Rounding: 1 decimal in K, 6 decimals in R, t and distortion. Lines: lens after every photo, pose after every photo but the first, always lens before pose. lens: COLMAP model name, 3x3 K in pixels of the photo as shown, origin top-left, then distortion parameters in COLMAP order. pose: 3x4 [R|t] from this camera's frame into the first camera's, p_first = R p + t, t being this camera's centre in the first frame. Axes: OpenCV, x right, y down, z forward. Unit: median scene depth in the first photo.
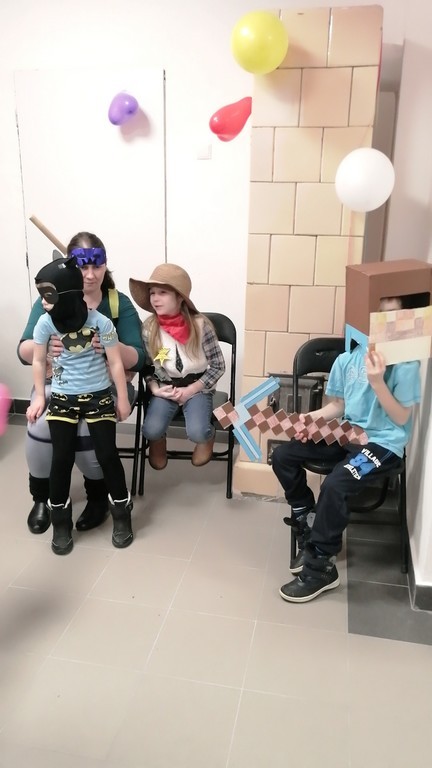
lens RADIAL K [[615.3, 0, 214.1], [0, 615.3, 383.1], [0, 0, 1]] dist [0.008121, 0.011021]
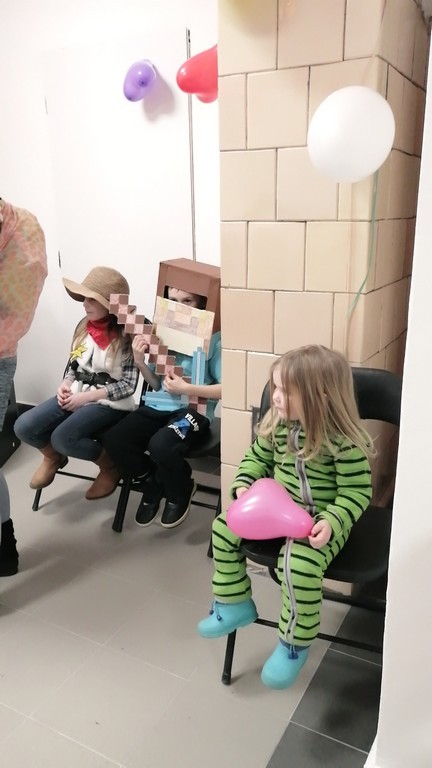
lens RADIAL K [[615.3, 0, 217.1], [0, 615.3, 383.3], [0, 0, 1]] dist [0.008121, 0.011021]
pose [[0.957721, 0.052963, -0.282780, 0.280185], [-0.054804, 0.998496, 0.001400, -0.046367], [0.282429, 0.014157, 0.959184, 0.285248]]
